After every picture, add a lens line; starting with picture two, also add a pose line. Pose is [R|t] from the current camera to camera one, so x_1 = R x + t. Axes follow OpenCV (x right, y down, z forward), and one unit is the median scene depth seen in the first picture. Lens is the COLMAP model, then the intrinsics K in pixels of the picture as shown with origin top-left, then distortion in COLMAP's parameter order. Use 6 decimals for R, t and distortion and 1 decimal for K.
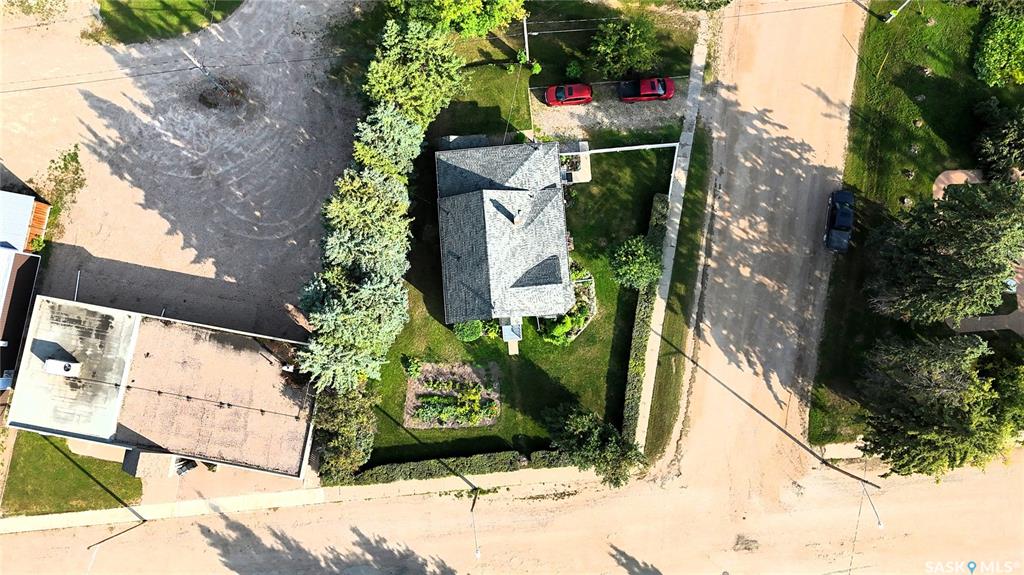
lens RADIAL K [[753.1, 0, 512.0], [0, 753.1, 287.5], [0, 0, 1]] dist [0.064558, -0.057419]
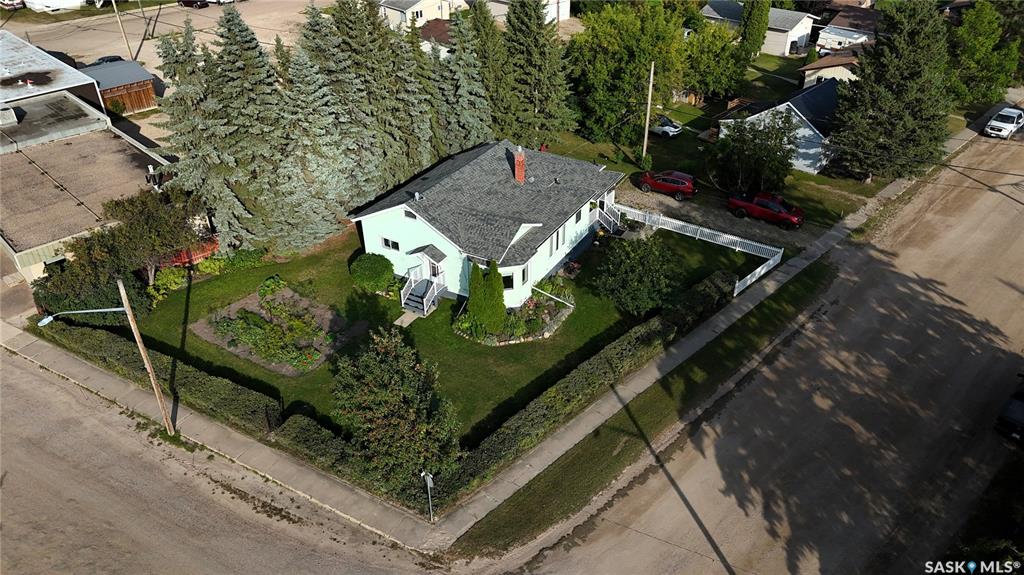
lens RADIAL K [[753.1, 0, 512.0], [0, 753.1, 287.5], [0, 0, 1]] dist [0.064558, -0.057419]
pose [[0.819409, 0.329264, -0.469206, 0.355021], [-0.571936, 0.524156, -0.630991, 0.405906], [0.038175, 0.785395, 0.617816, 0.593367]]
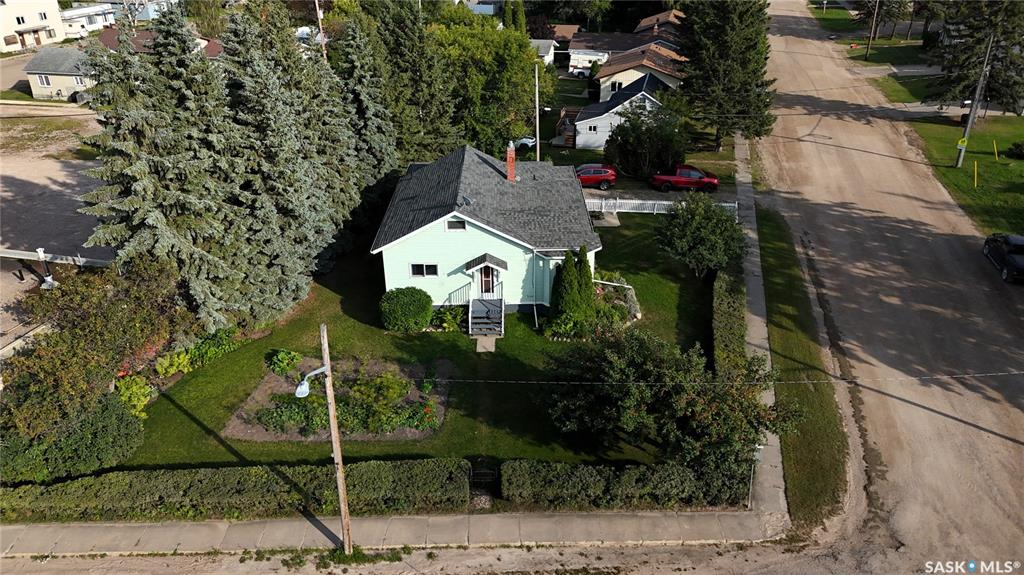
lens RADIAL K [[753.1, 0, 512.0], [0, 753.1, 287.5], [0, 0, 1]] dist [0.064558, -0.057419]
pose [[0.997170, 0.050873, -0.055344, 0.046555], [-0.073915, 0.529391, -0.845152, 0.496107], [-0.013697, 0.846851, 0.531653, 0.682945]]
